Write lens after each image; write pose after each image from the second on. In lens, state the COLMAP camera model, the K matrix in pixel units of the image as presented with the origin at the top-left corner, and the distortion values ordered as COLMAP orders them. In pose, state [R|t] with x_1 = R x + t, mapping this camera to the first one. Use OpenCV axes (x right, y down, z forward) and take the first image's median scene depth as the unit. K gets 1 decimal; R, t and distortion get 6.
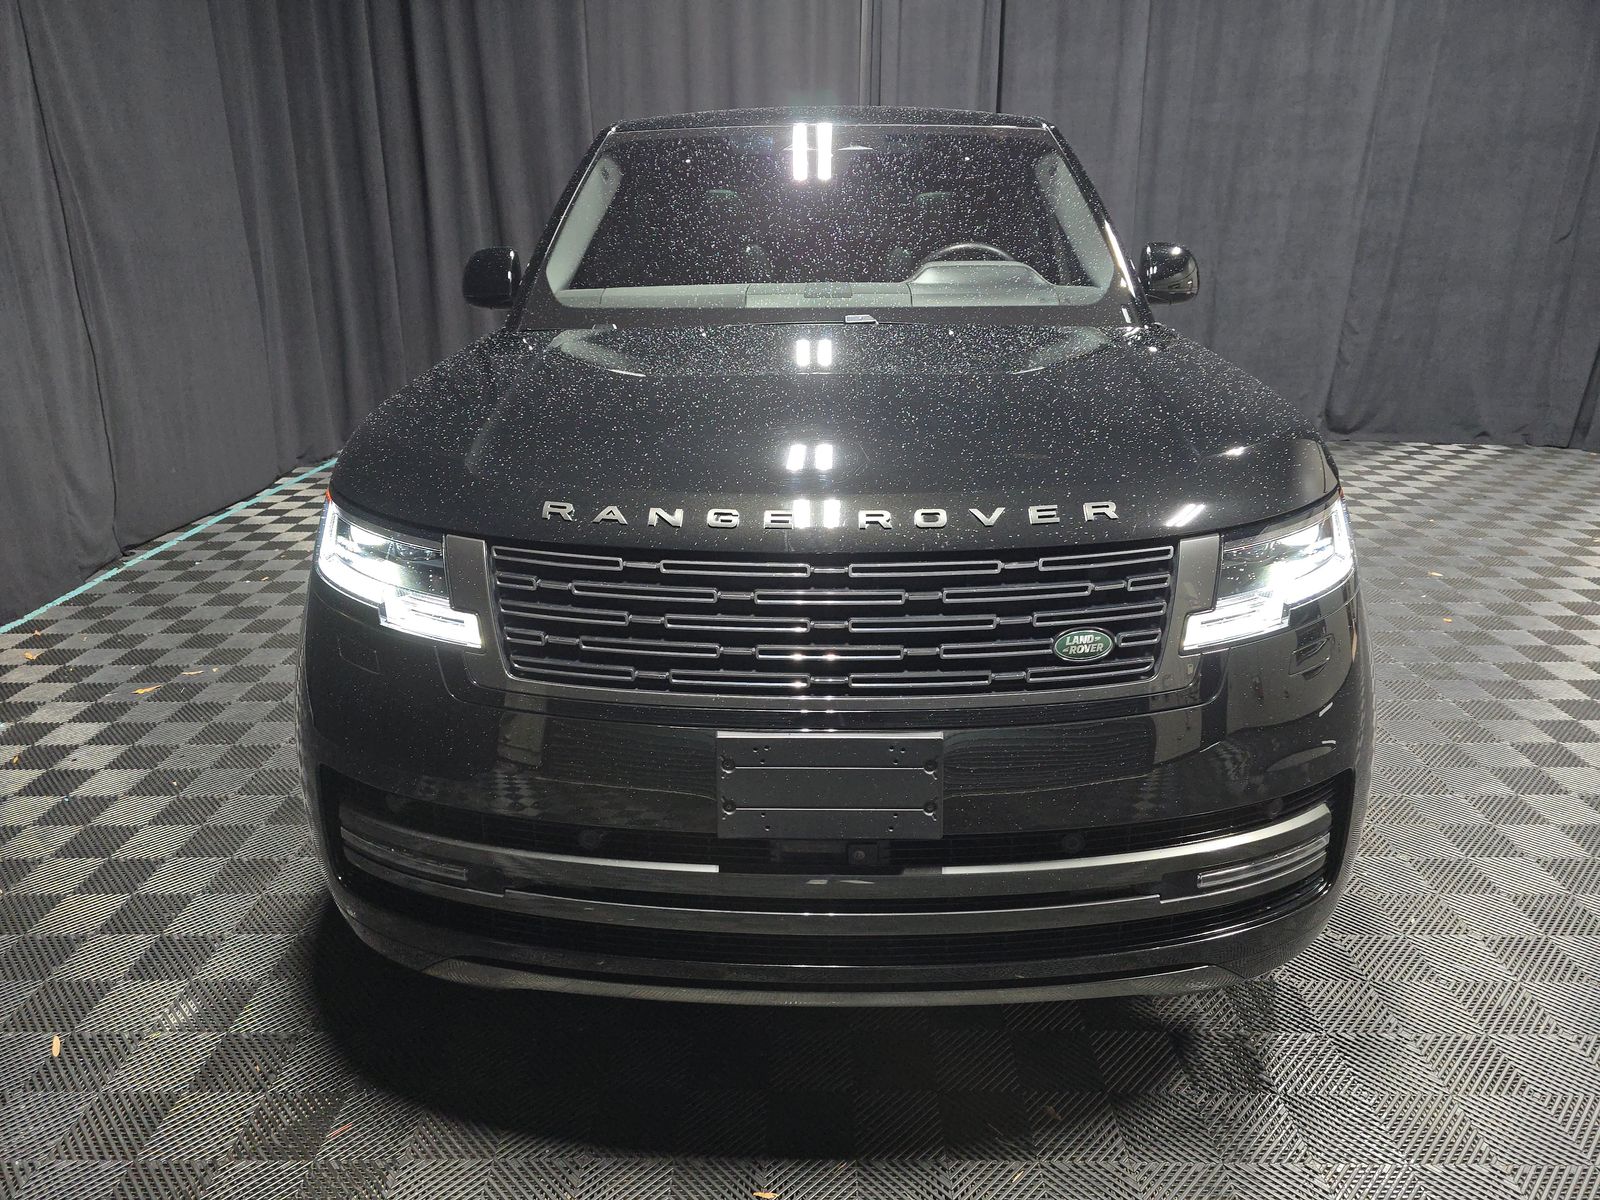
lens RADIAL K [[1075.3, 0, 800.4], [0, 1075.3, 601.8], [0, 0, 1]] dist [0.014628, -0.025547]
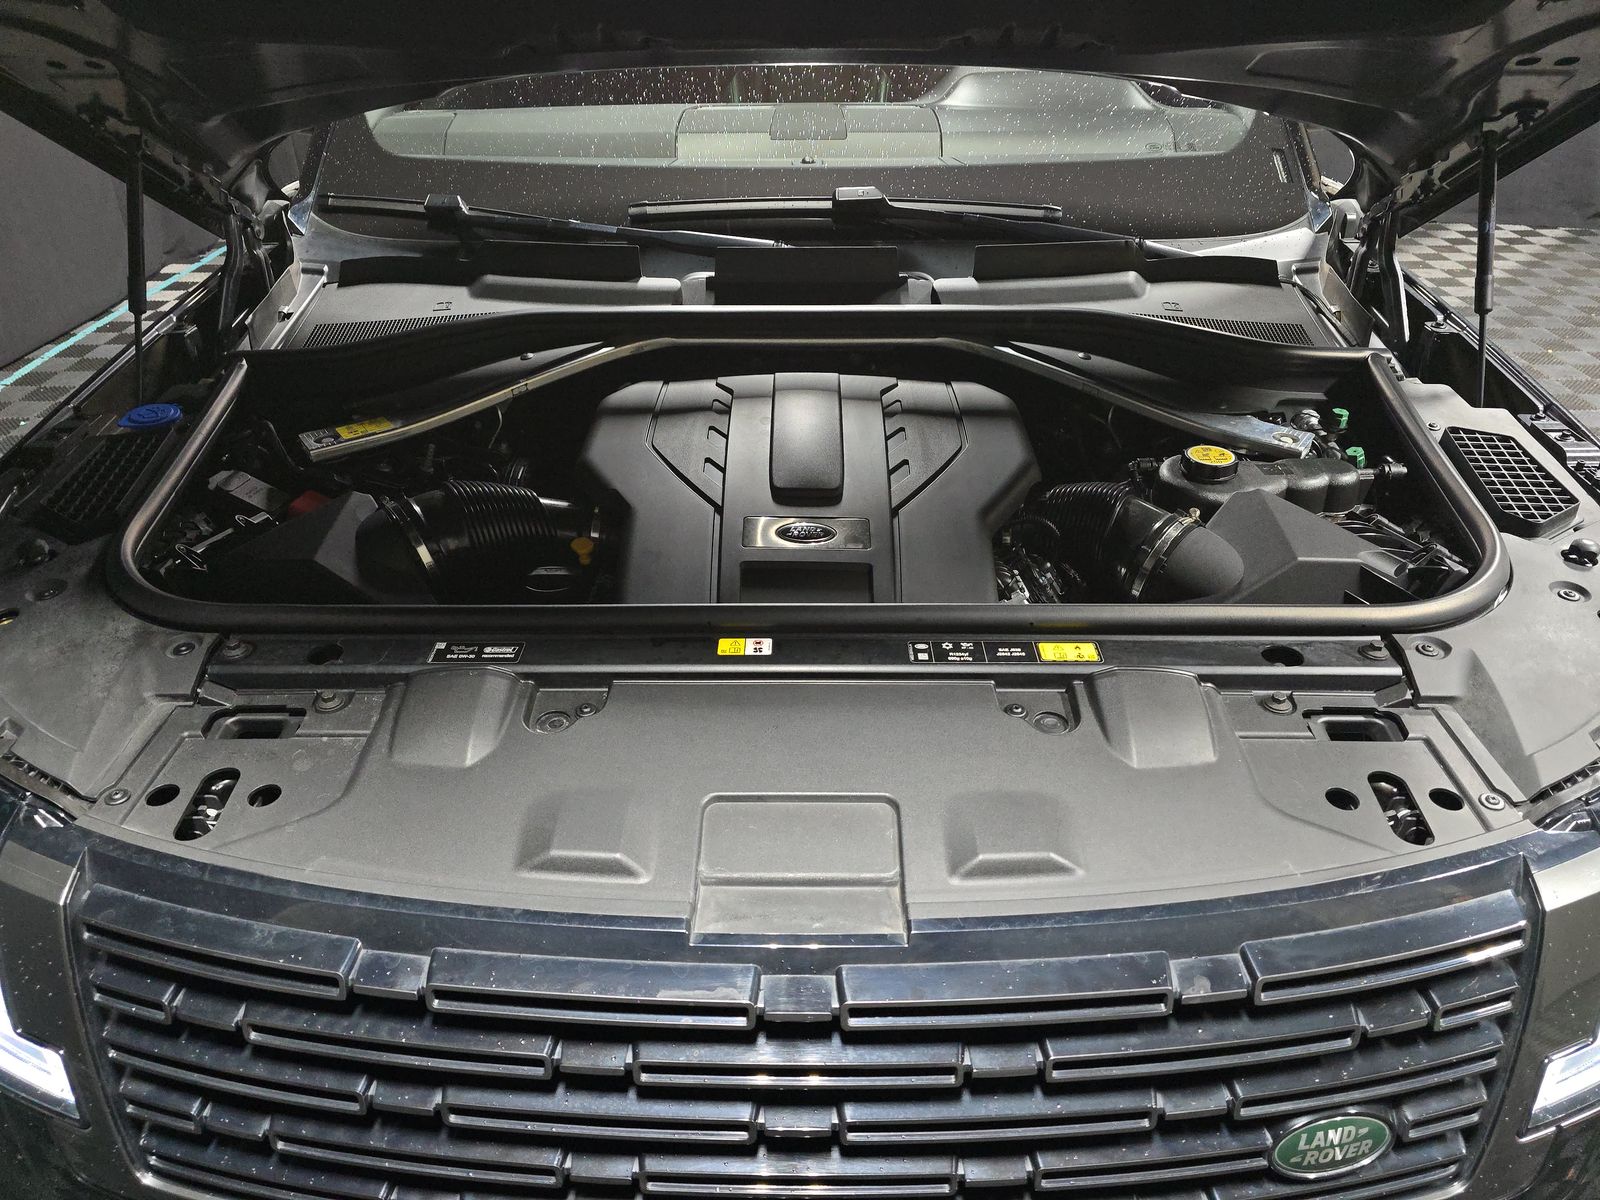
lens RADIAL K [[1075.3, 0, 799.8], [0, 1075.3, 597.1], [0, 0, 1]] dist [0.014628, -0.025547]
pose [[0.999923, -0.005421, 0.011186, 0.006036], [0.002628, 0.971744, 0.236023, -0.084698], [-0.012149, -0.235975, 0.971683, 0.162654]]
